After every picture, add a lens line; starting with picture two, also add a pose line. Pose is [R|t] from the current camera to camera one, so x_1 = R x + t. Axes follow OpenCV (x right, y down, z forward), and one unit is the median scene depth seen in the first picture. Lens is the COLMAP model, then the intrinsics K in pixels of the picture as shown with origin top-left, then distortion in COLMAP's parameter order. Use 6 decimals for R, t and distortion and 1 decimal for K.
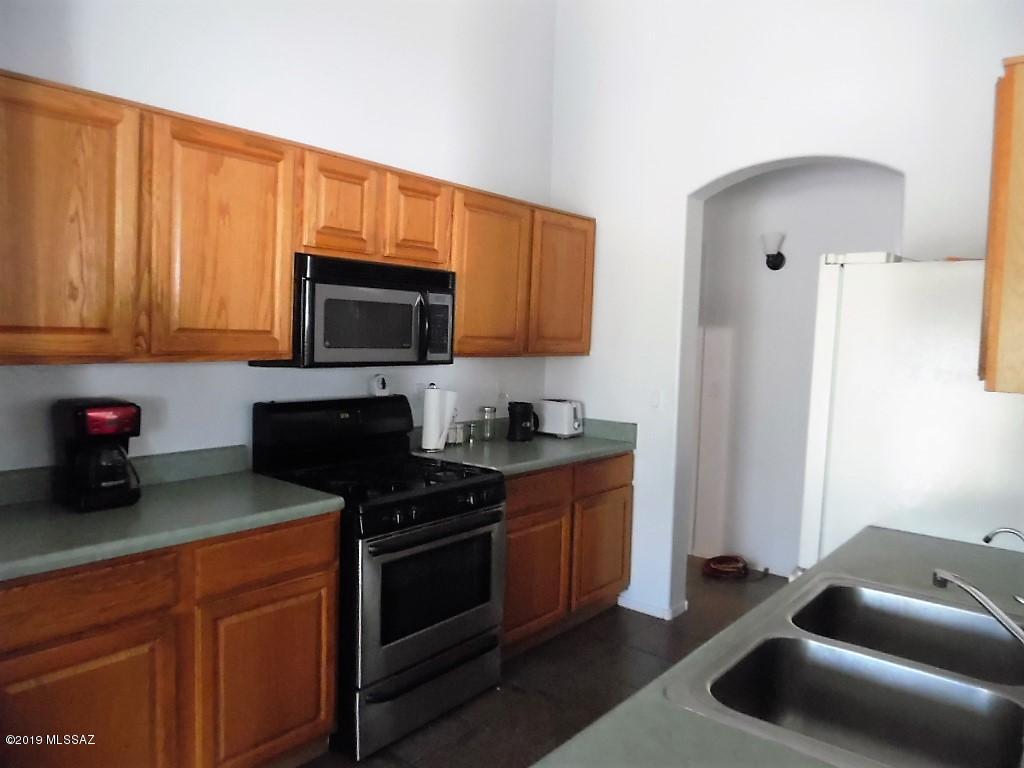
lens RADIAL K [[748.7, 0, 515.4], [0, 748.7, 330.9], [0, 0, 1]] dist [-0.026293, 0.003657]
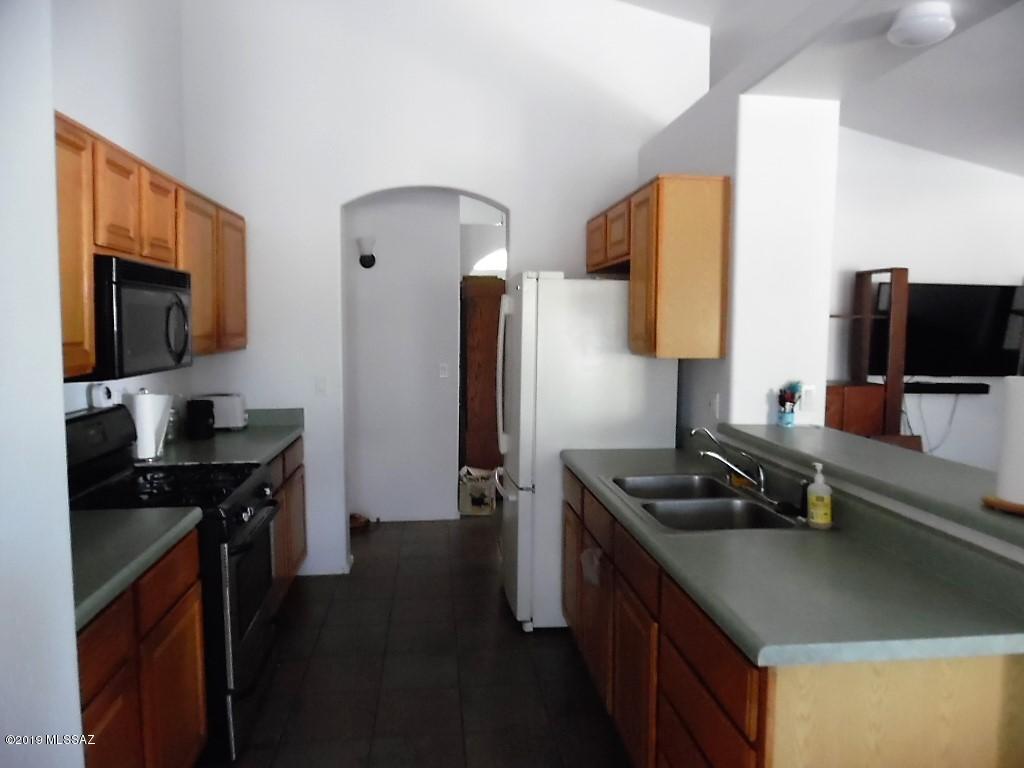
lens RADIAL K [[748.7, 0, 515.4], [0, 748.7, 330.9], [0, 0, 1]] dist [-0.026293, 0.003657]
pose [[0.685161, -0.035474, 0.727528, -0.498710], [0.013492, 0.999260, 0.036017, -0.031242], [-0.728267, -0.014861, 0.685132, 0.021619]]
